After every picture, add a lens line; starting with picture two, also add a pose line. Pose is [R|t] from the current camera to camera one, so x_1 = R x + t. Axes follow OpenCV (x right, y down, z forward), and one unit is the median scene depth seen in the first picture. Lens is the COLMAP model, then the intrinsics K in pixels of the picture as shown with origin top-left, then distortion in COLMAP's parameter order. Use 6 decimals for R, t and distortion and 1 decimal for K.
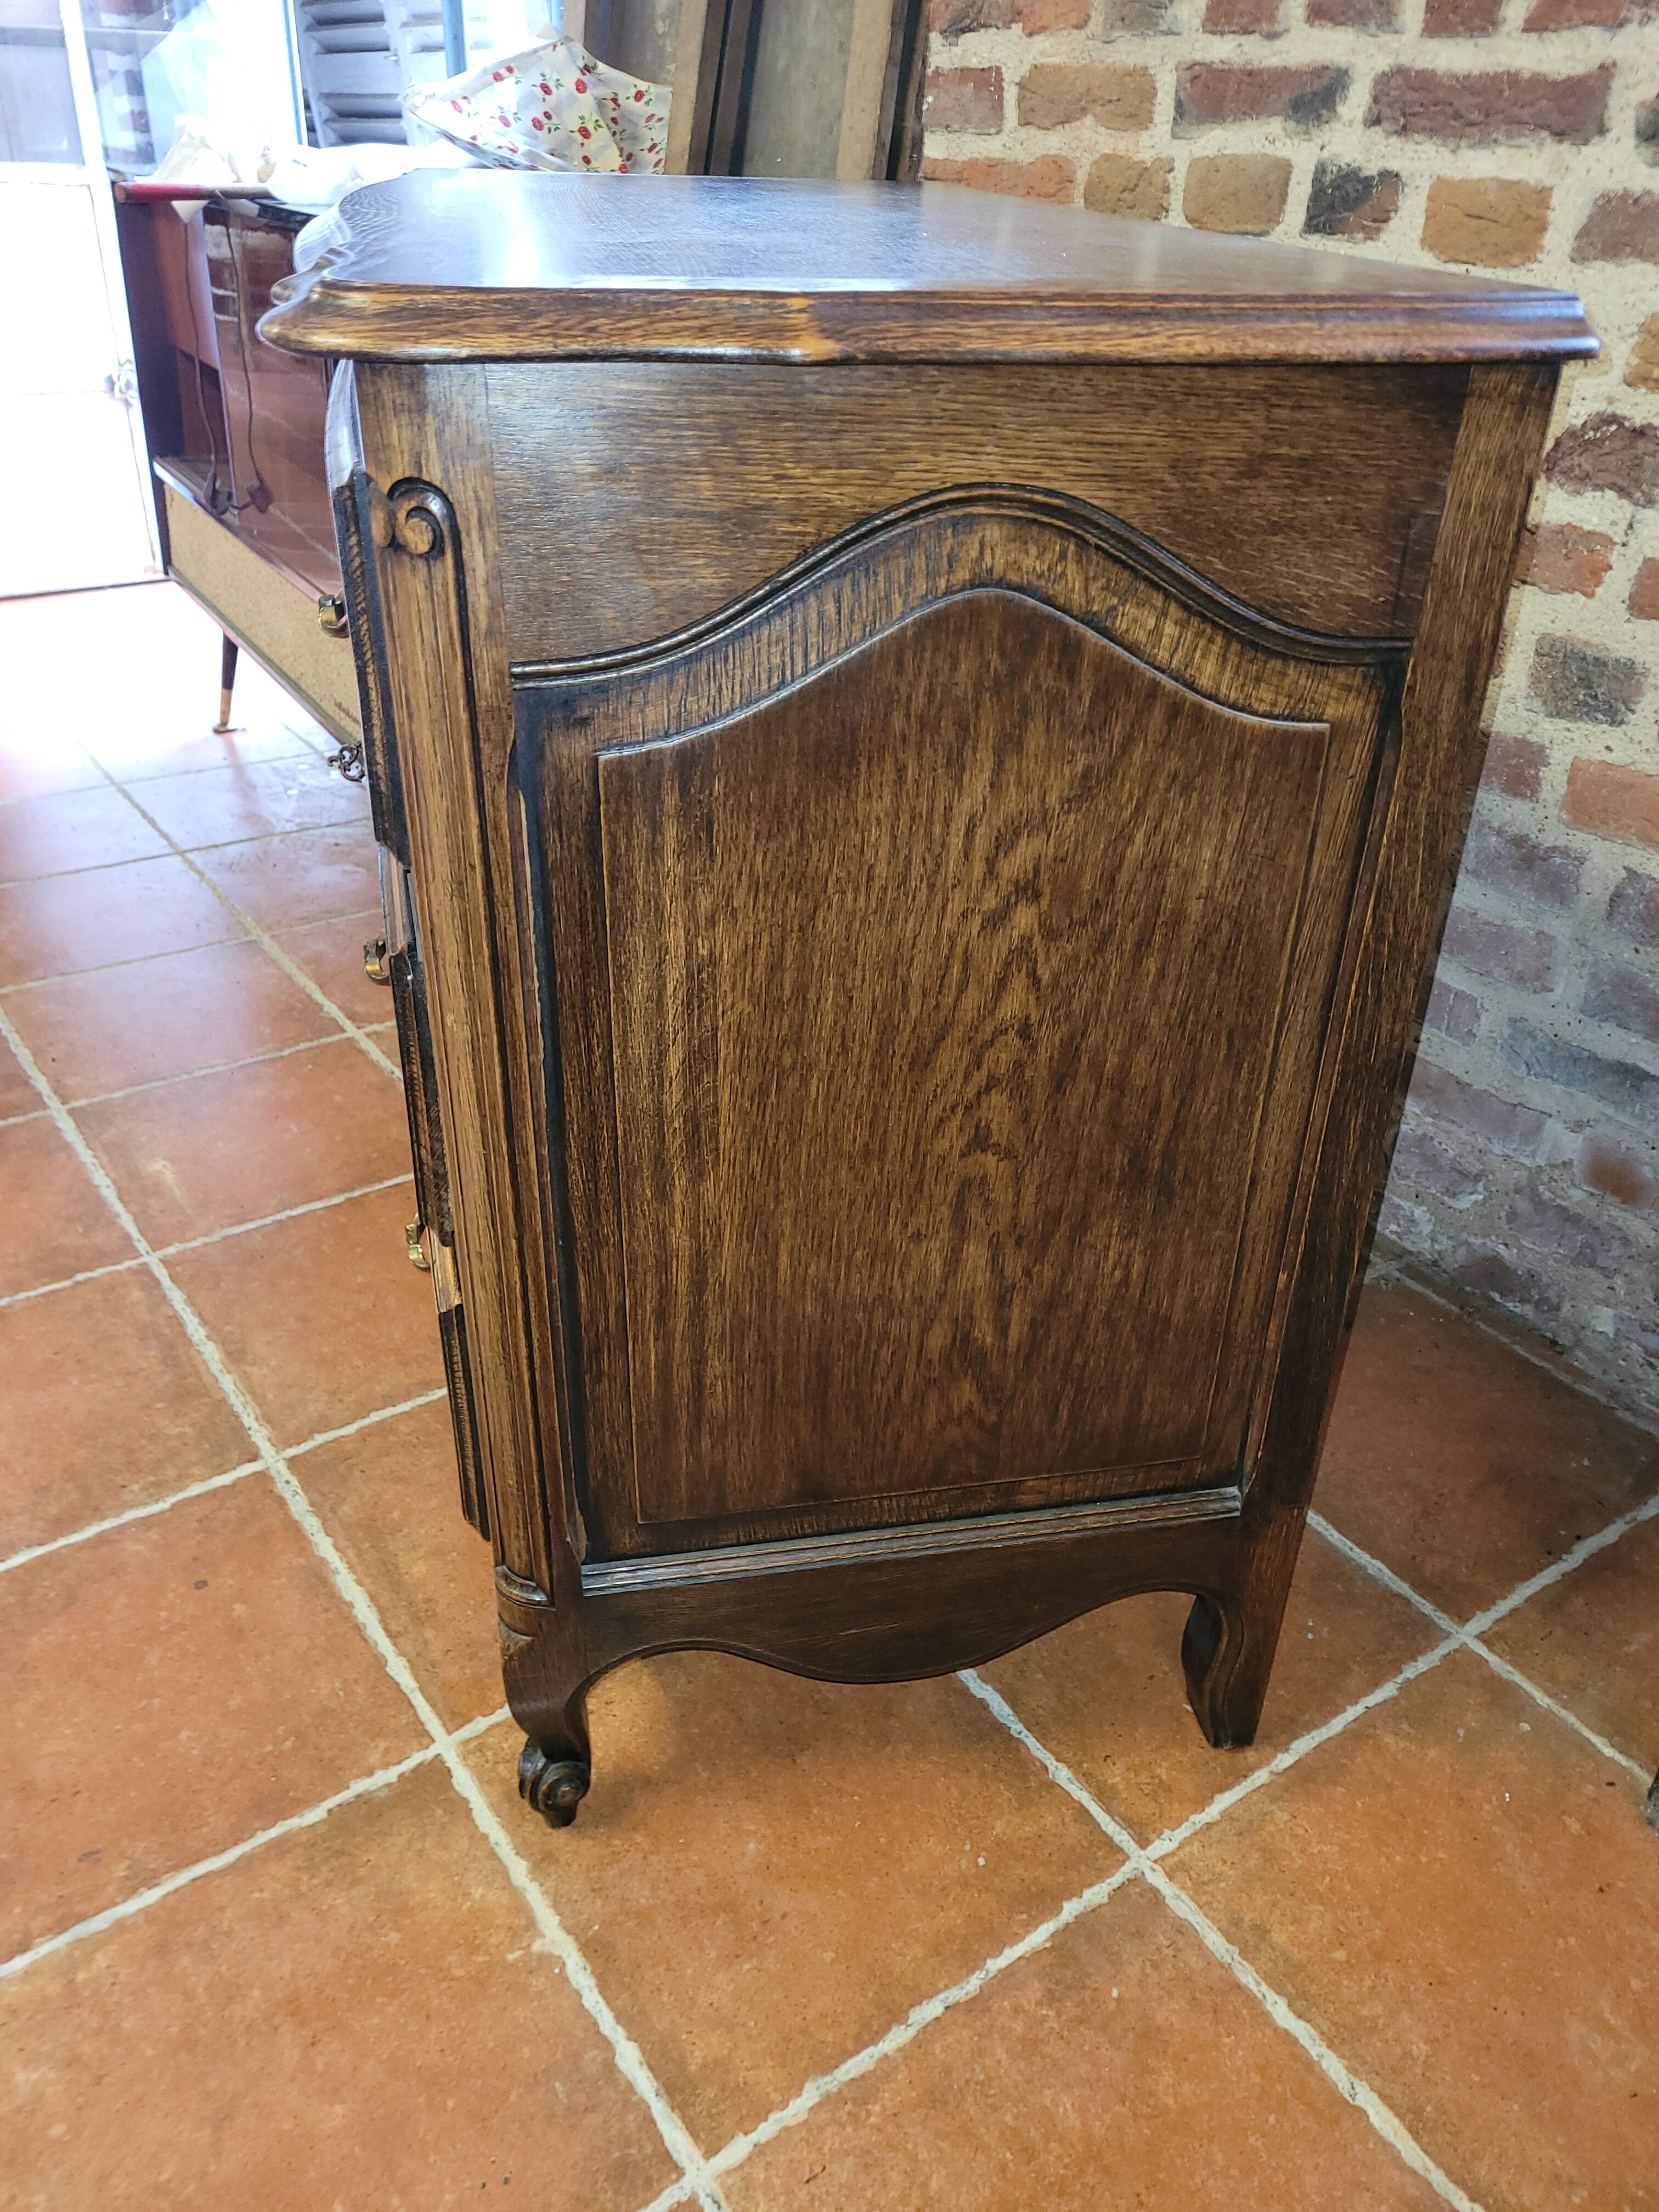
lens RADIAL K [[1678.9, 0, 827.8], [0, 1678.9, 1102.4], [0, 0, 1]] dist [0.047124, -0.035144]
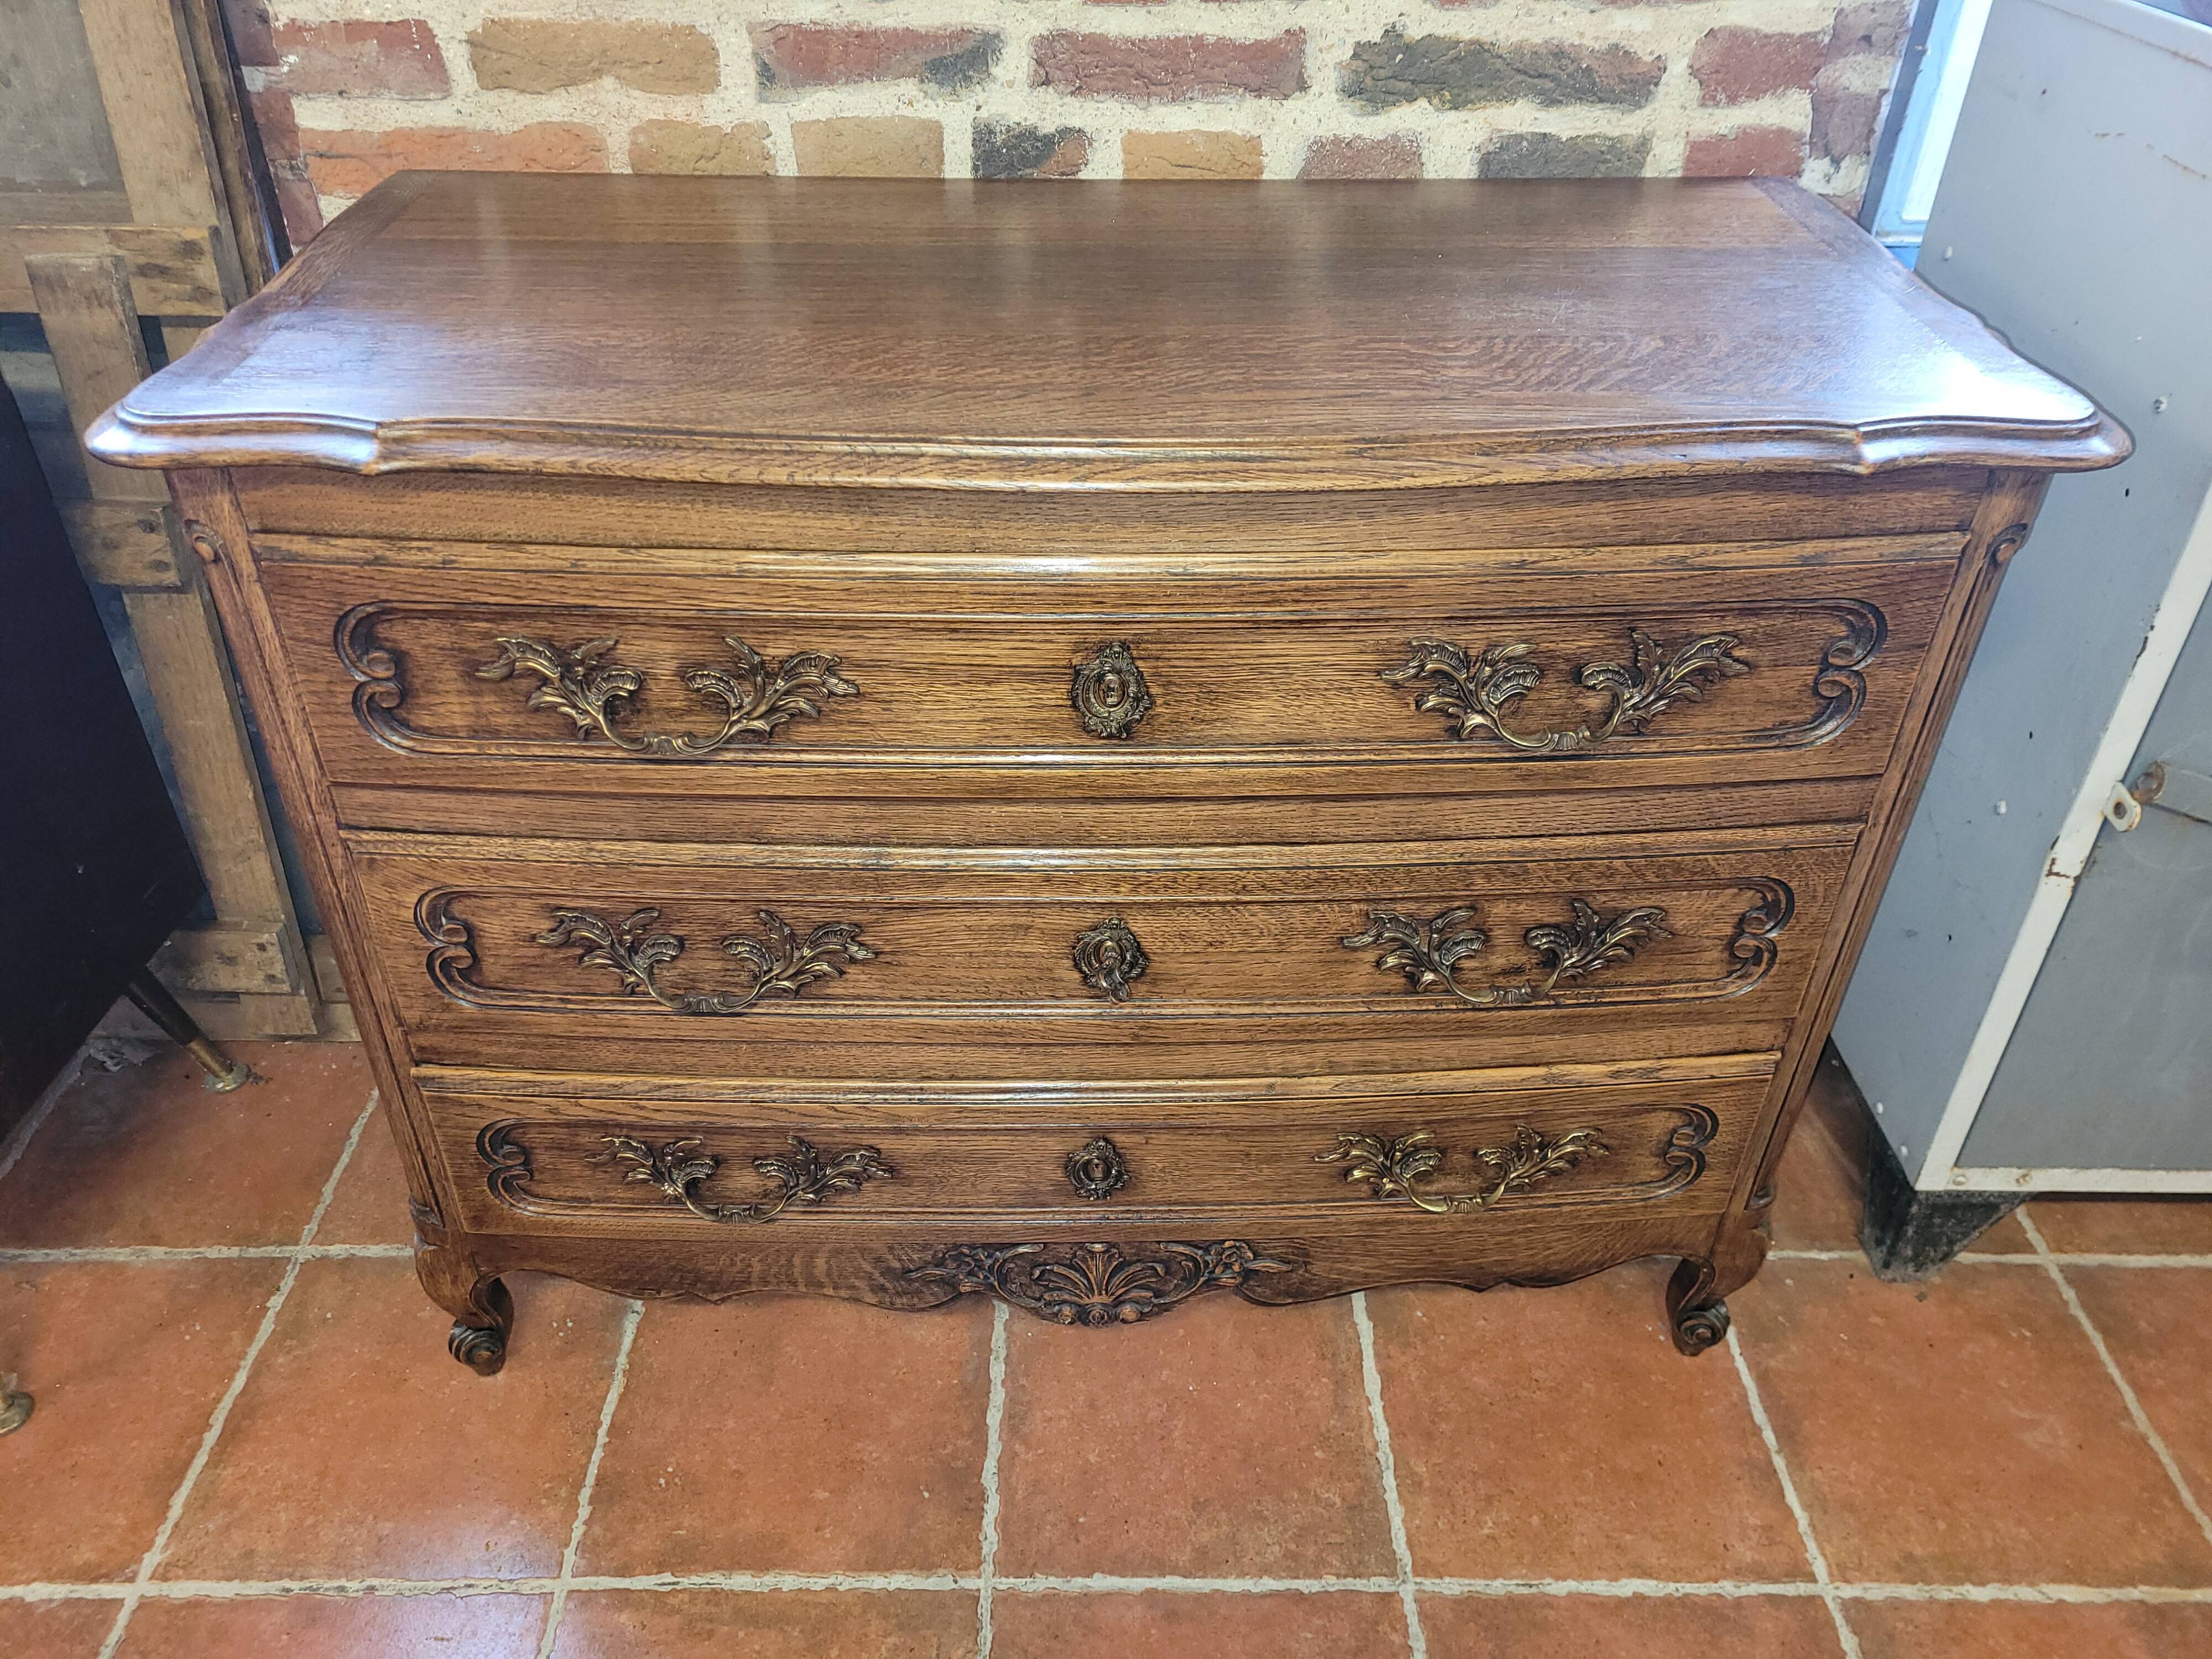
lens RADIAL K [[1673.9, 0, 1089.4], [0, 1673.9, 806.4], [0, 0, 1]] dist [0.061820, -0.052811]
pose [[0.573037, -0.494423, 0.653586, -0.500170], [0.421233, 0.861797, 0.282610, -0.476986], [-0.702987, 0.113366, 0.702109, 0.343032]]
